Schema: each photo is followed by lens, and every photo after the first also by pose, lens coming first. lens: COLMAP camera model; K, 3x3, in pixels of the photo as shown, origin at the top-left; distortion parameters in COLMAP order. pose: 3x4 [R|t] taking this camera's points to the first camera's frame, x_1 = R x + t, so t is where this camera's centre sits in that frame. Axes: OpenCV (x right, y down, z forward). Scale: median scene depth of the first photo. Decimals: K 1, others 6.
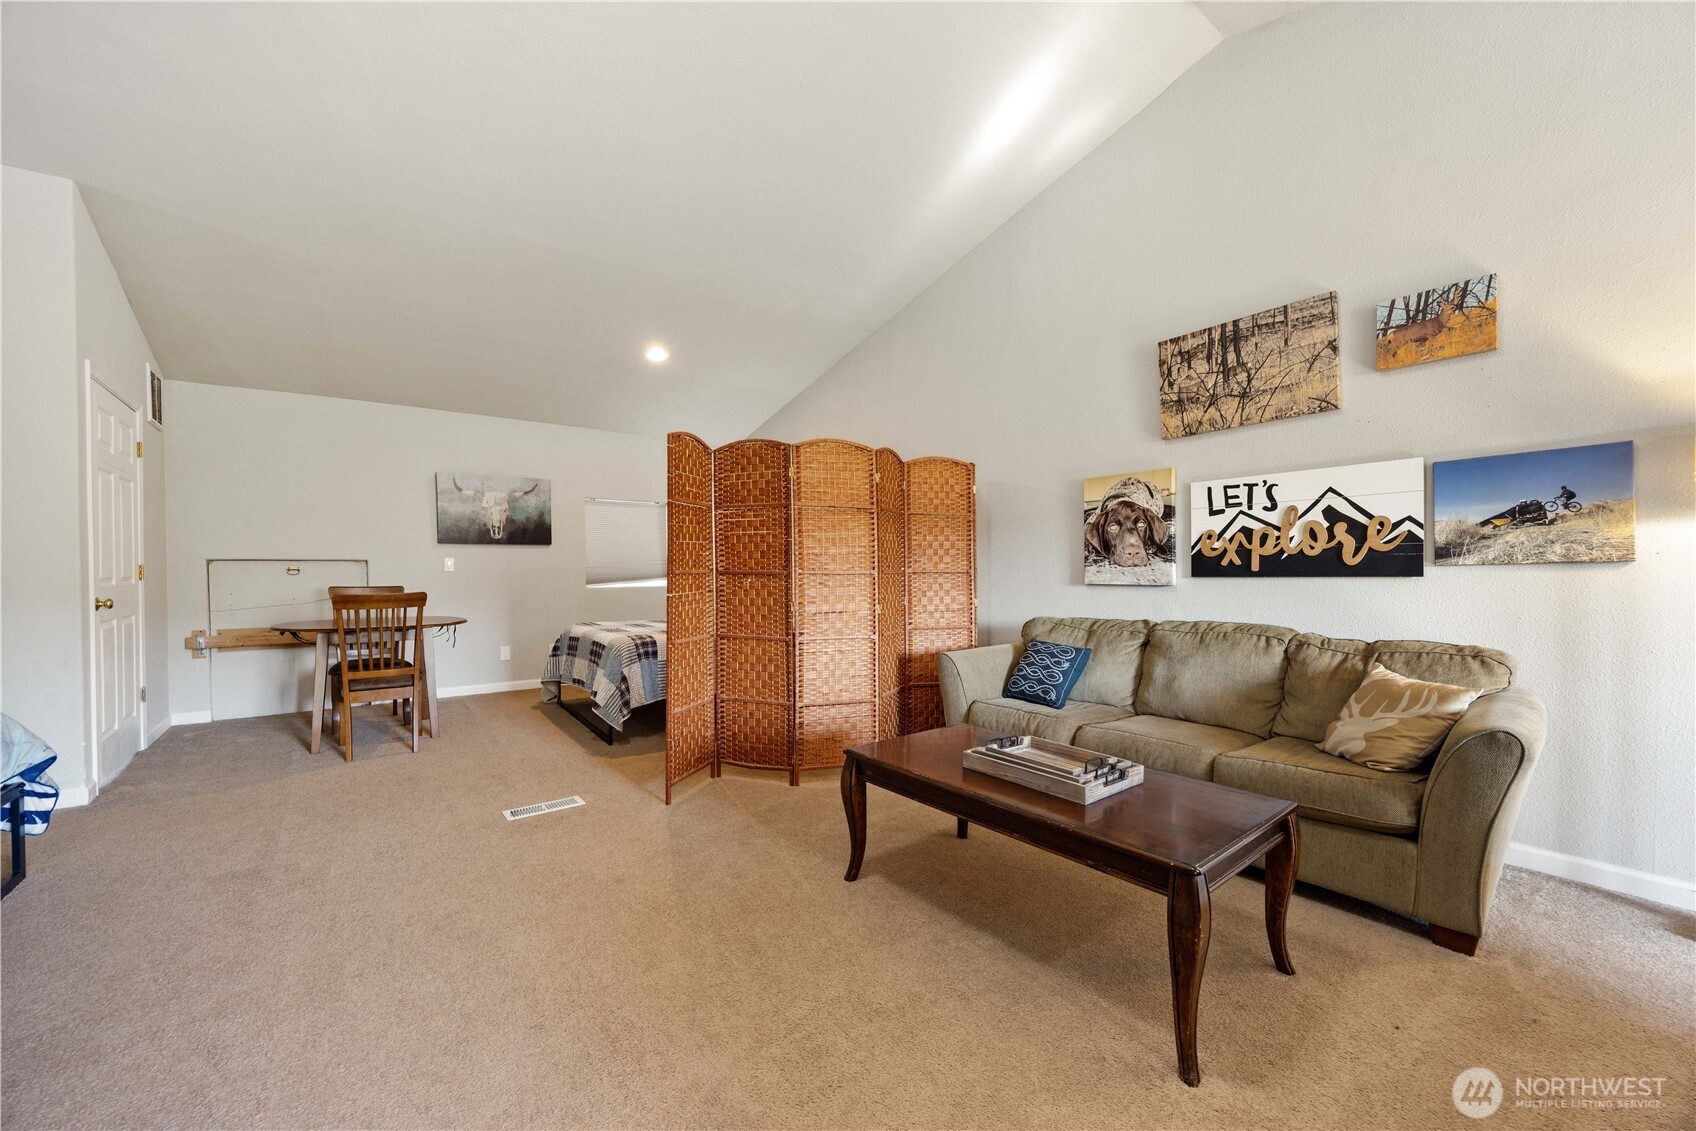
lens RADIAL K [[662.9, 0, 852.7], [0, 662.9, 568.5], [0, 0, 1]] dist [-0.000155, -0.001582]
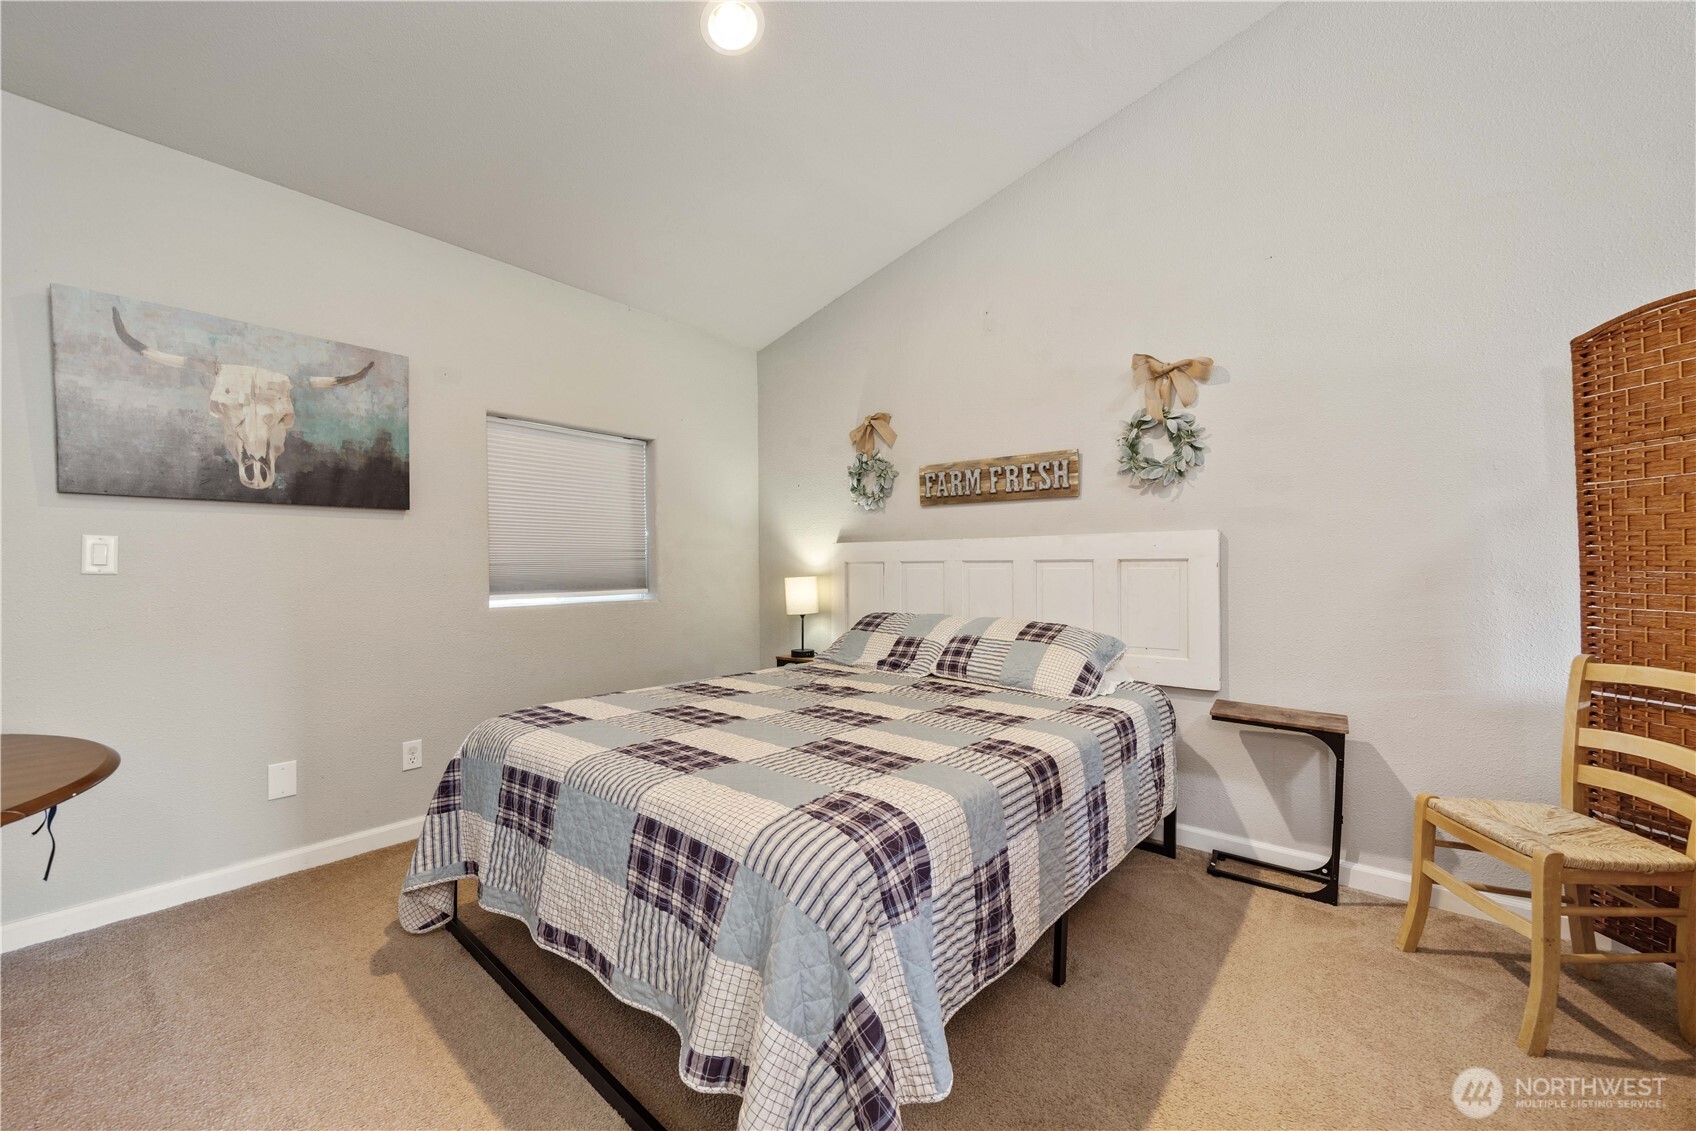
lens RADIAL K [[662.9, 0, 851.2], [0, 662.9, 564.6], [0, 0, 1]] dist [-0.000155, -0.001582]
pose [[0.975490, -0.003374, 0.220017, -0.417525], [0.004374, 0.999982, -0.004058, 0.003364], [-0.219999, 0.004921, 0.975488, 0.803025]]
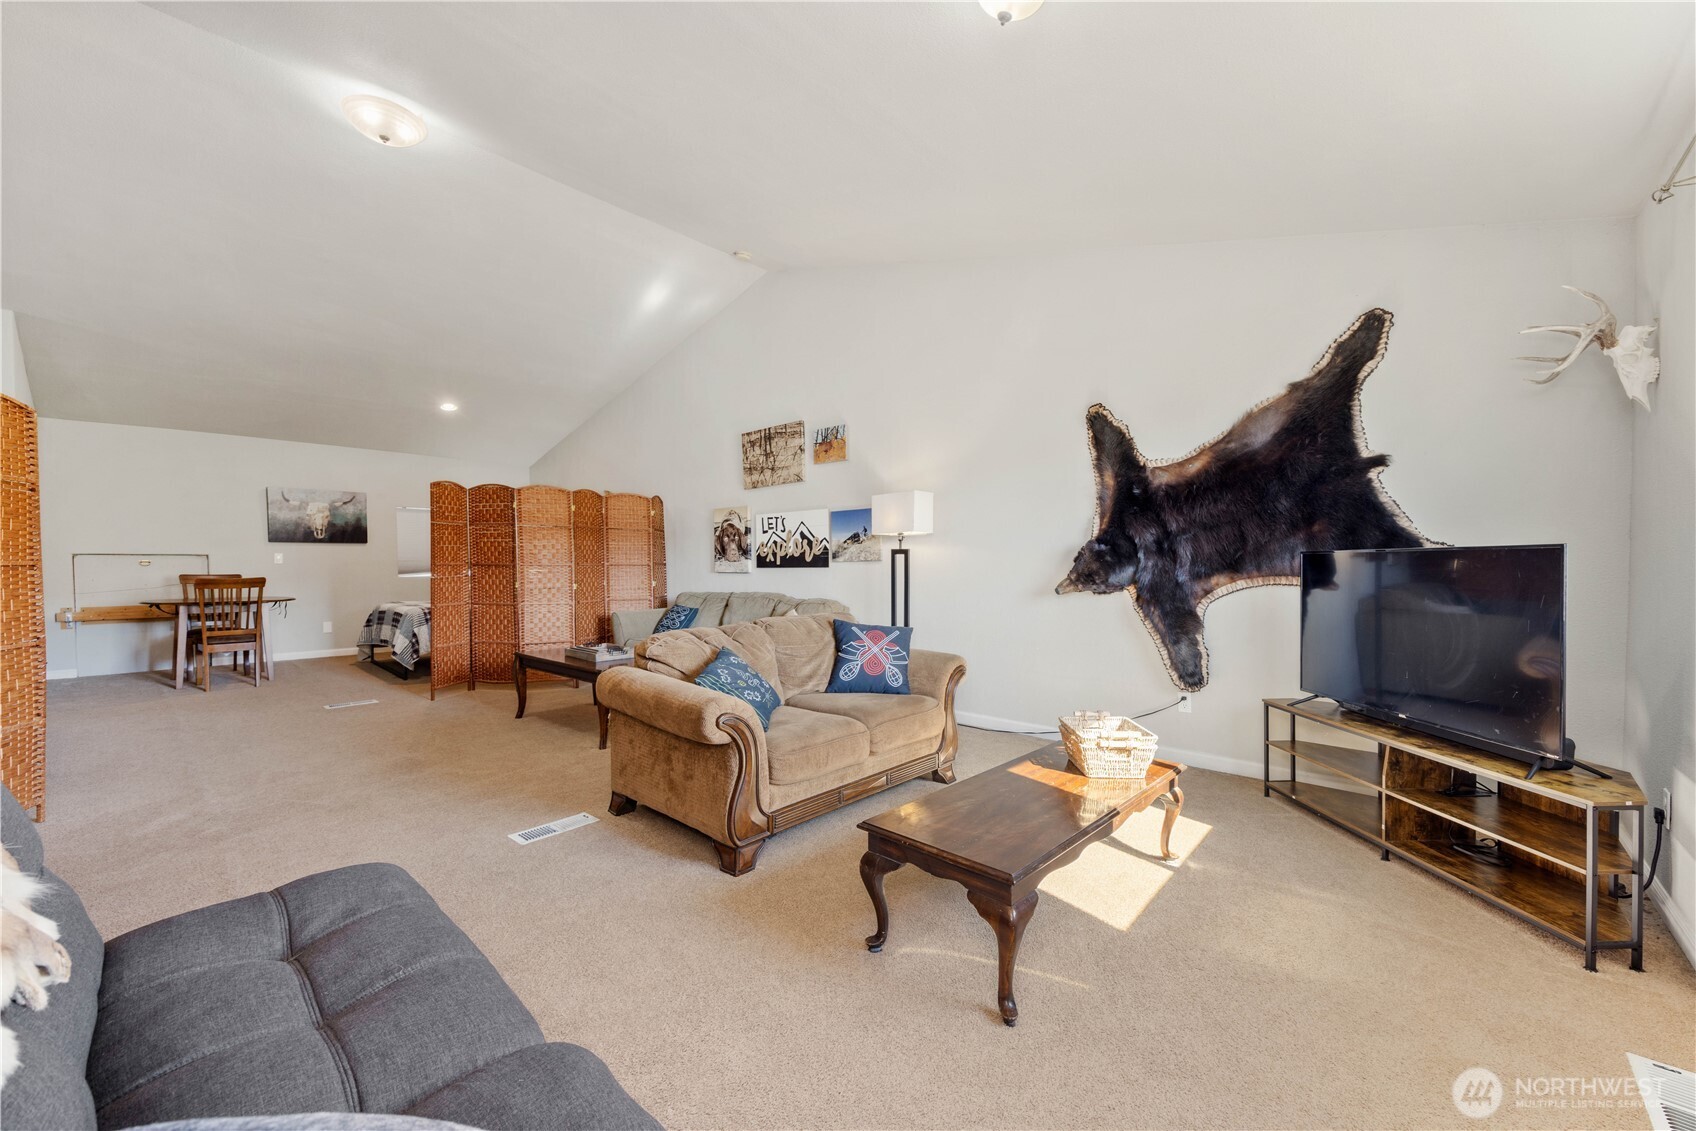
lens RADIAL K [[662.9, 0, 842.2], [0, 662.9, 571.3], [0, 0, 1]] dist [-0.000155, -0.001582]
pose [[0.984910, 0.000867, 0.173067, 0.358021], [-0.003184, 0.999909, 0.013111, -0.001557], [-0.173040, -0.013464, 0.984823, -0.661923]]
